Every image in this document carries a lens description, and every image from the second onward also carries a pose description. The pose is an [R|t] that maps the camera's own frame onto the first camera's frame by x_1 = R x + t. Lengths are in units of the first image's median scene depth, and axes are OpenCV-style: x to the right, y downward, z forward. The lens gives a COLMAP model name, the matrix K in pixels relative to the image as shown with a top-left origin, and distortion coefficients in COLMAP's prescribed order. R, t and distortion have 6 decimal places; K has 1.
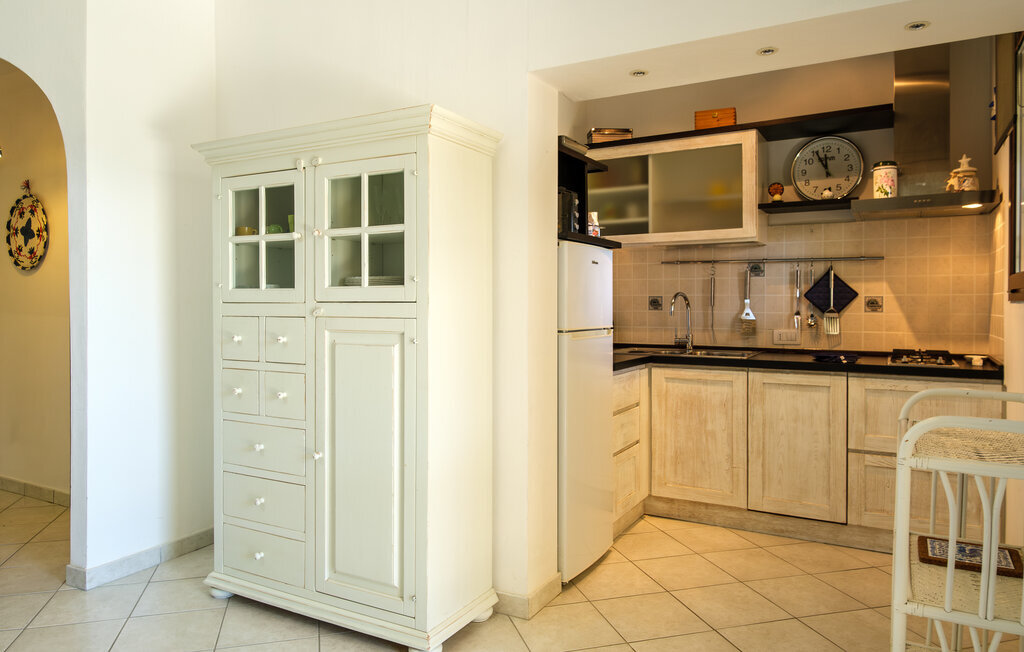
lens RADIAL K [[700.9, 0, 500.6], [0, 700.9, 310.3], [0, 0, 1]] dist [0.003569, -0.000467]
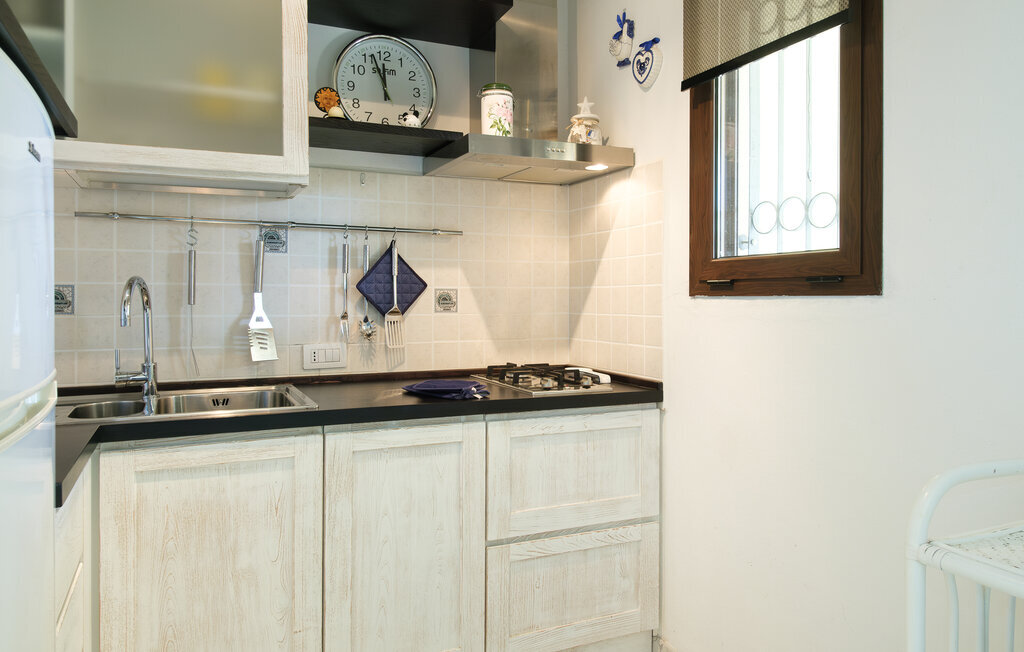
lens RADIAL K [[700.9, 0, 509.7], [0, 700.9, 294.5], [0, 0, 1]] dist [0.003569, -0.000467]
pose [[0.576346, 0.004193, 0.817195, 0.013454], [0.009782, 0.999880, -0.012029, -0.005502], [-0.817148, 0.014926, 0.576235, 0.539033]]
